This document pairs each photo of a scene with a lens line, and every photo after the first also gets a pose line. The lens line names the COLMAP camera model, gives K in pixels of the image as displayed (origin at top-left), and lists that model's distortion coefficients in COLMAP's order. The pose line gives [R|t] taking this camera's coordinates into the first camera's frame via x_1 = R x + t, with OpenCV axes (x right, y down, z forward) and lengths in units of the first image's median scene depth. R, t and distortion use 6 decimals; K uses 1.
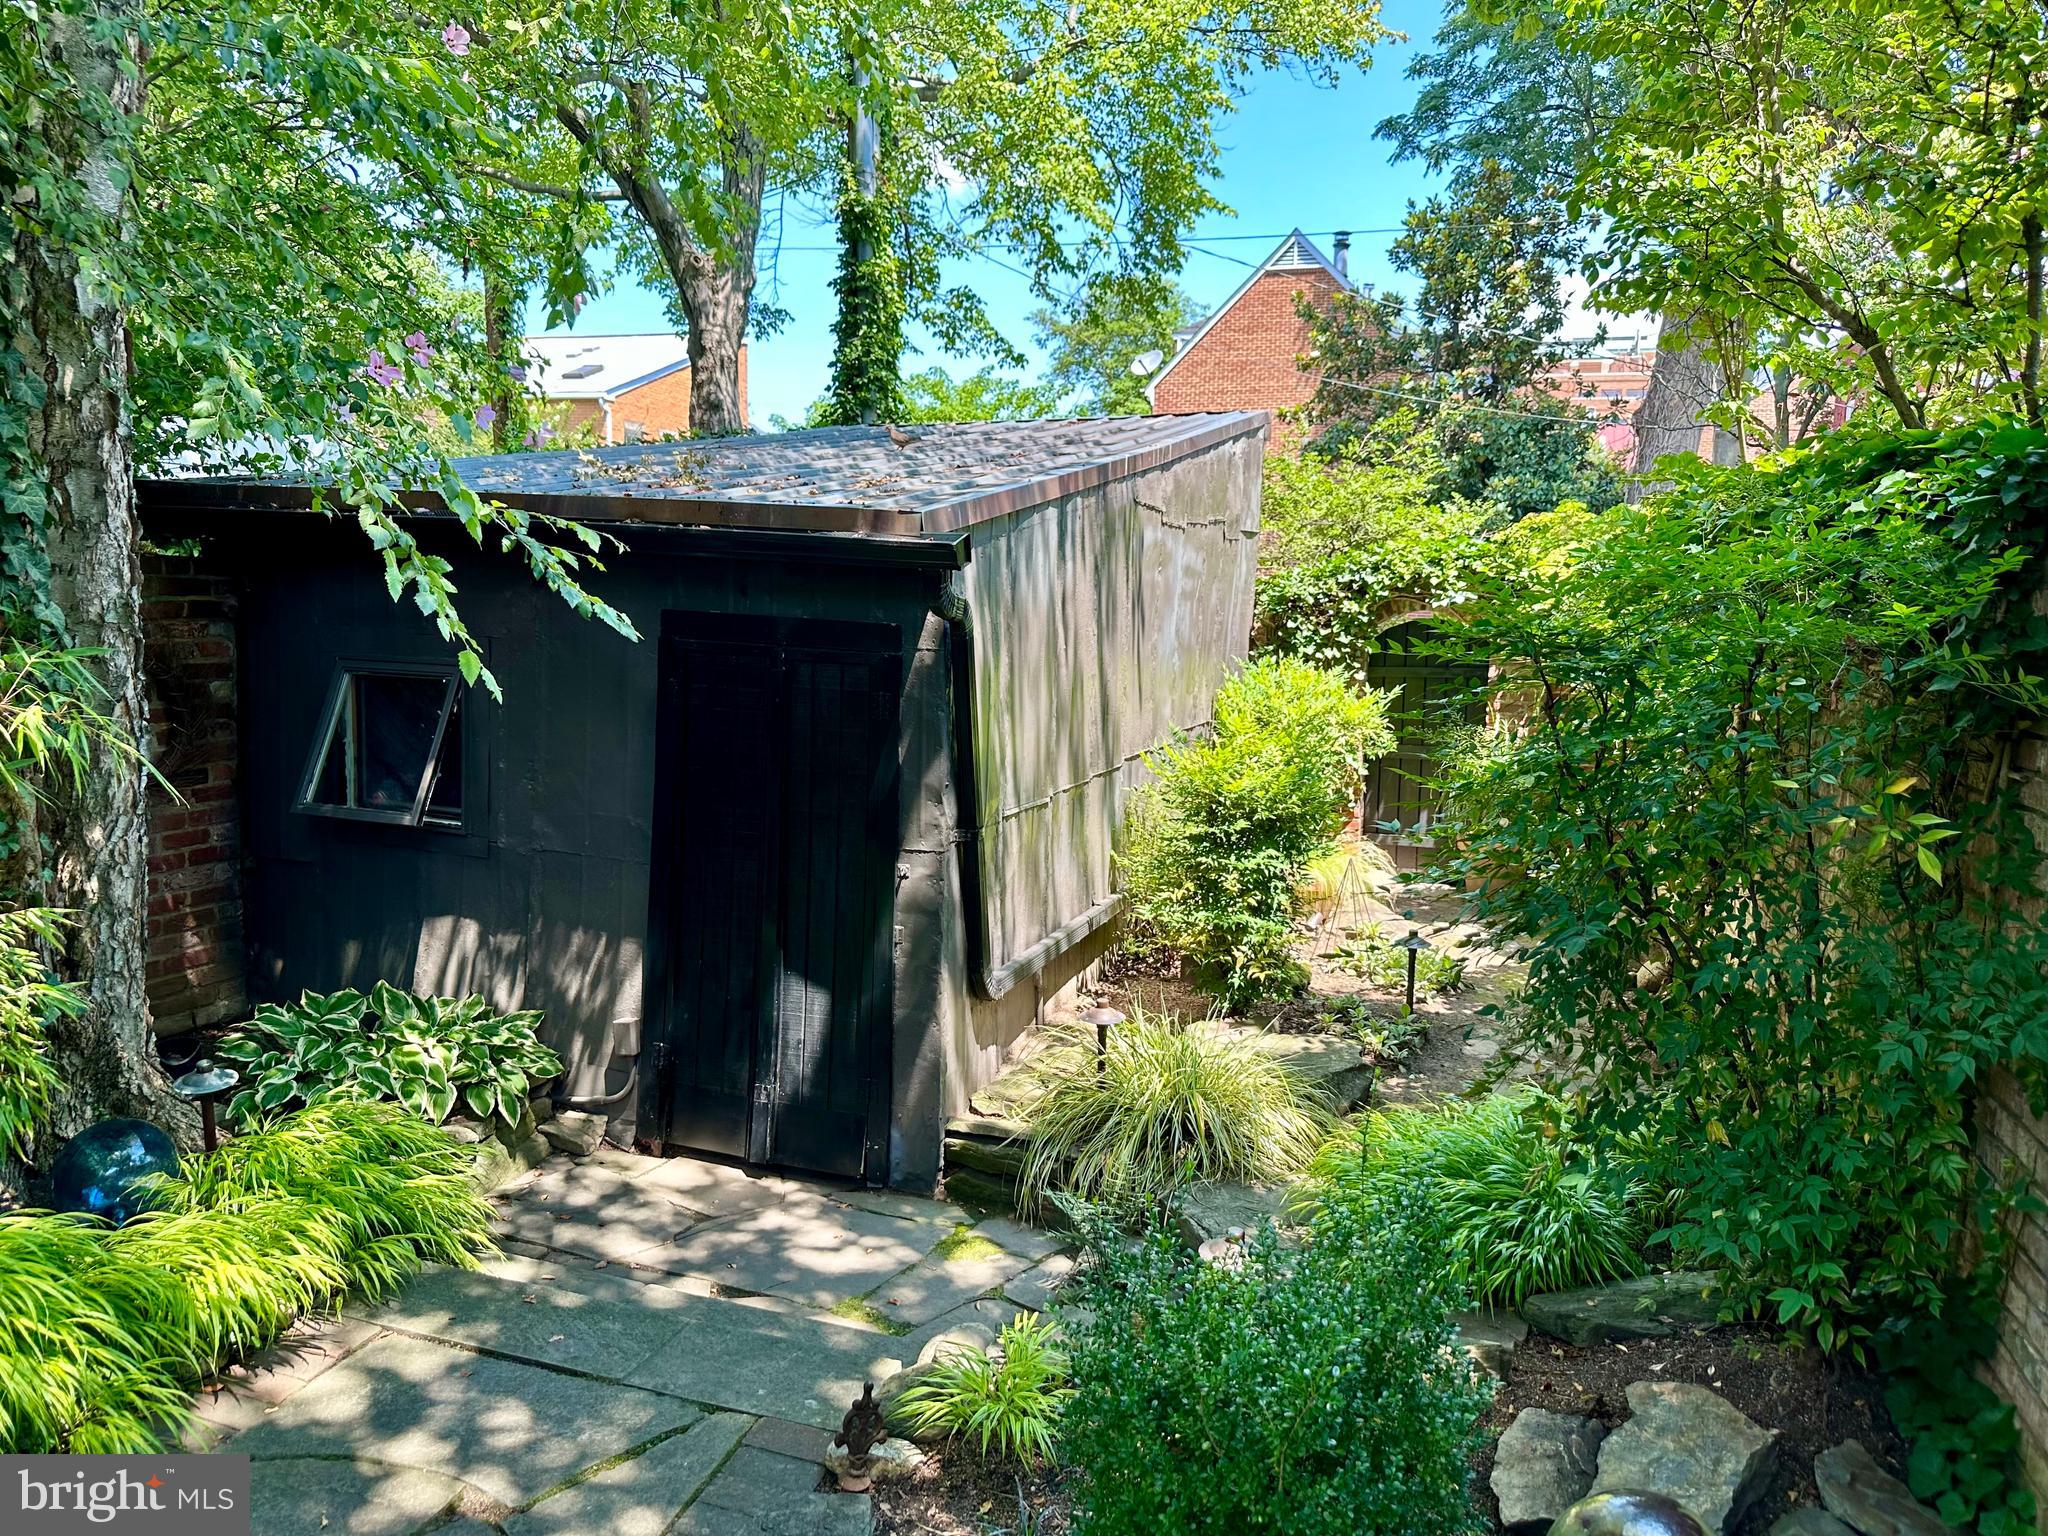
lens RADIAL K [[1464.0, 0, 1027.7], [0, 1464.0, 757.2], [0, 0, 1]] dist [-0.009077, -0.016465]
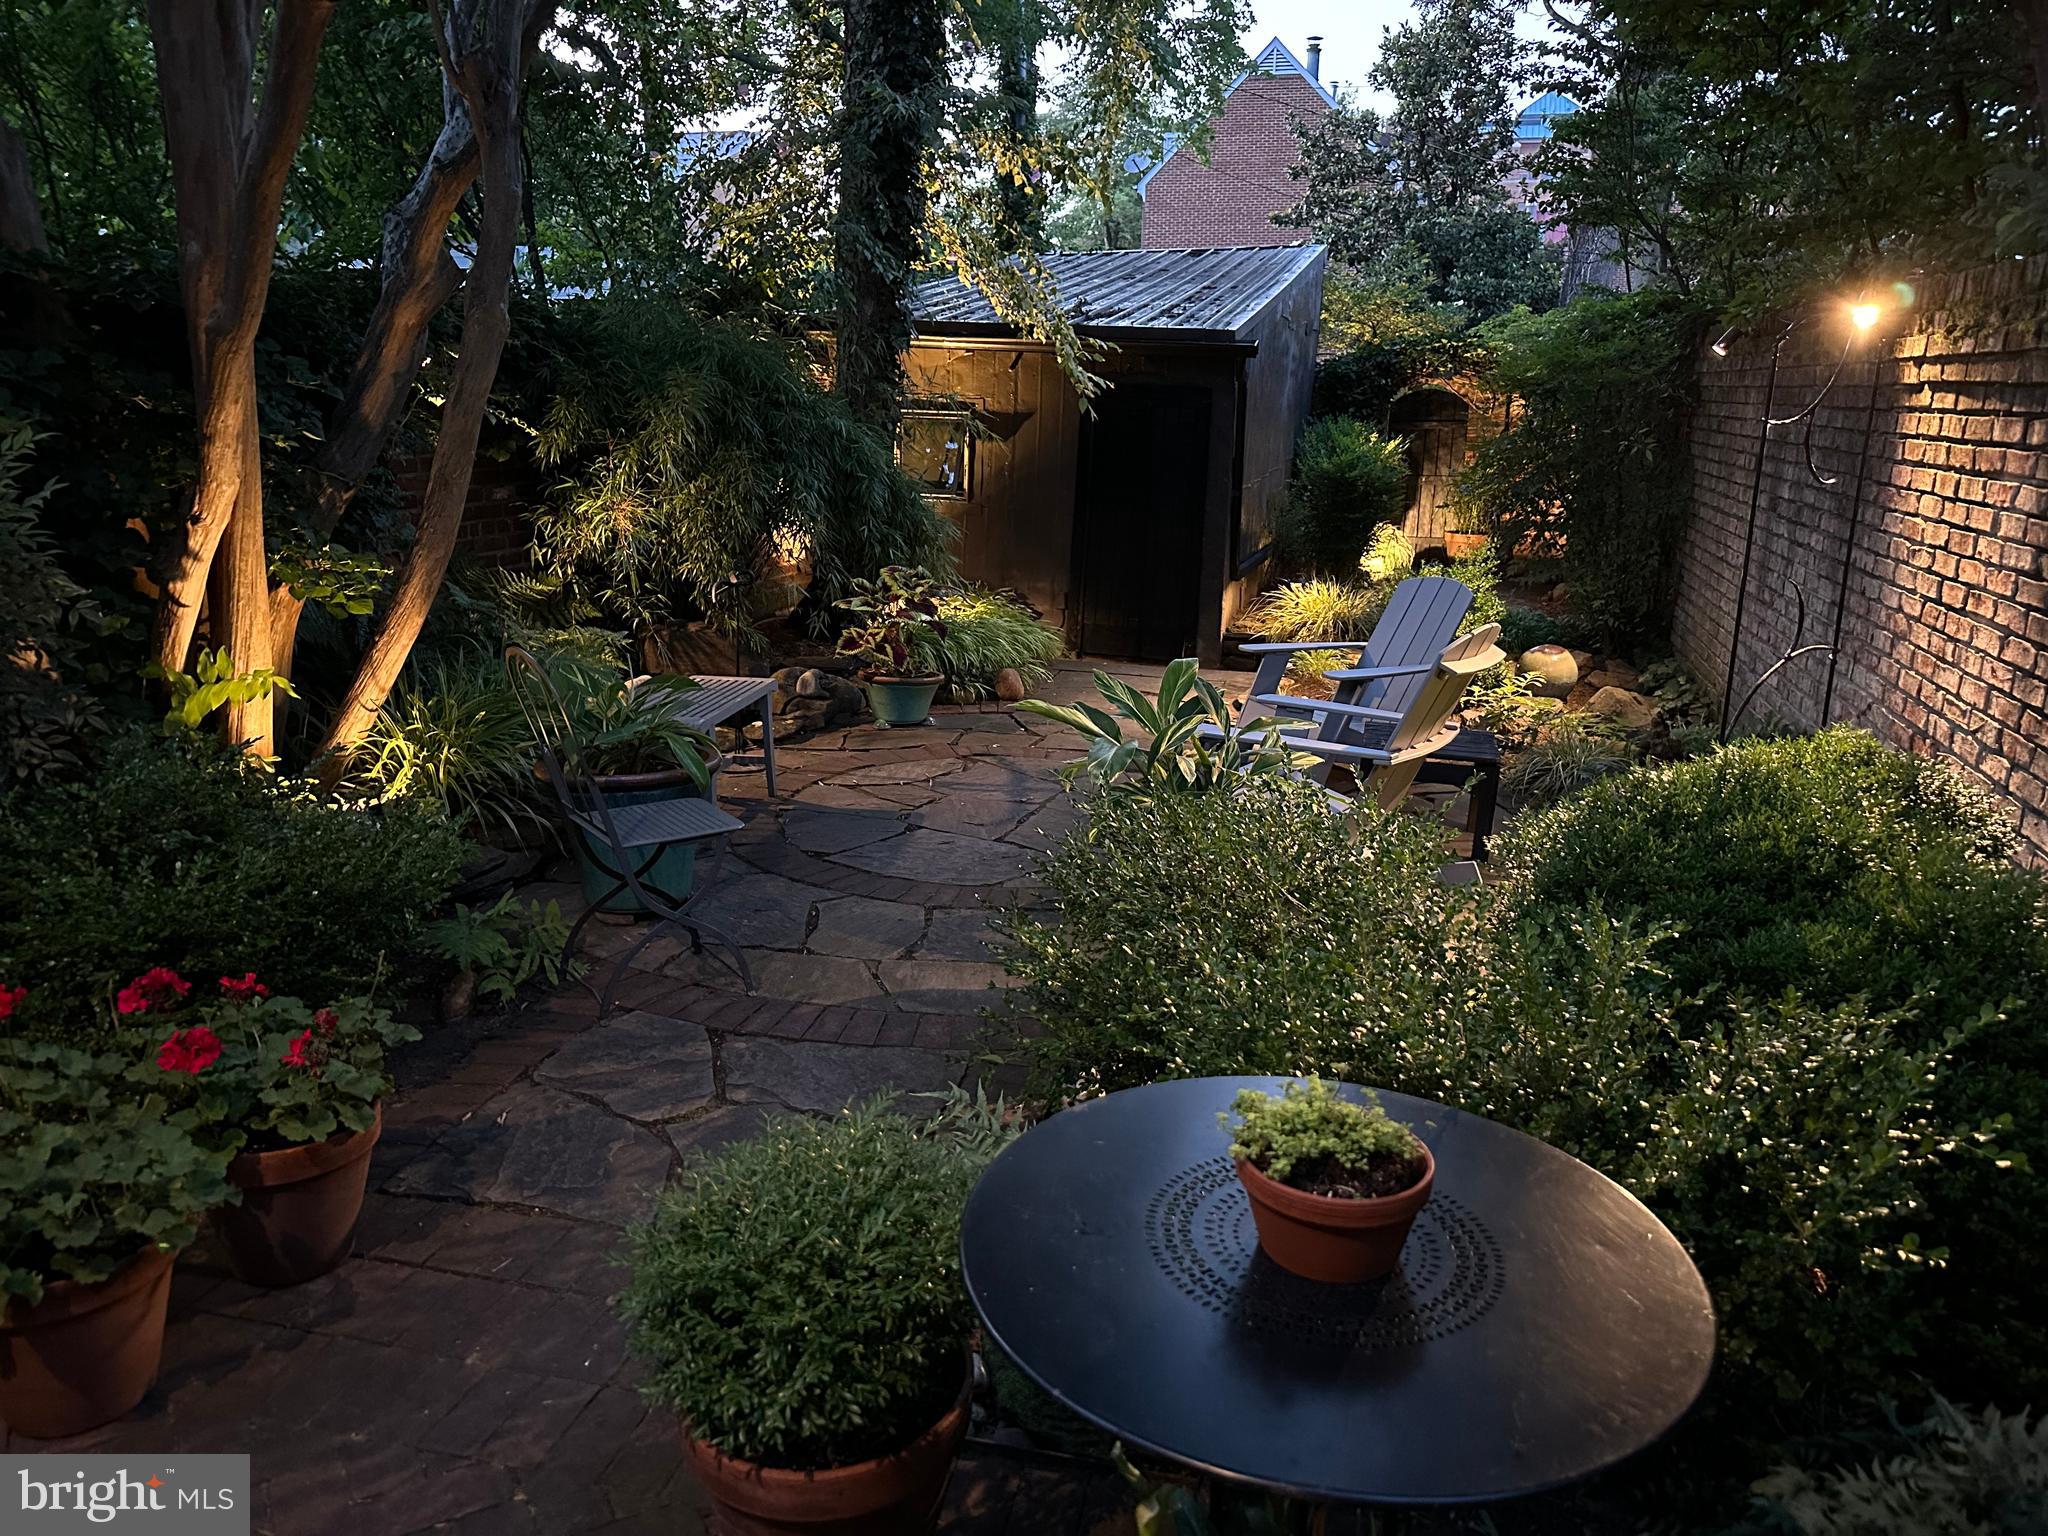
lens RADIAL K [[1464.0, 0, 1017.1], [0, 1464.0, 771.2], [0, 0, 1]] dist [-0.009077, -0.016465]
pose [[0.999050, -0.018698, 0.039352, -0.137534], [0.012662, 0.988850, 0.148373, 0.041844], [-0.041687, -0.147734, 0.988148, -0.339432]]
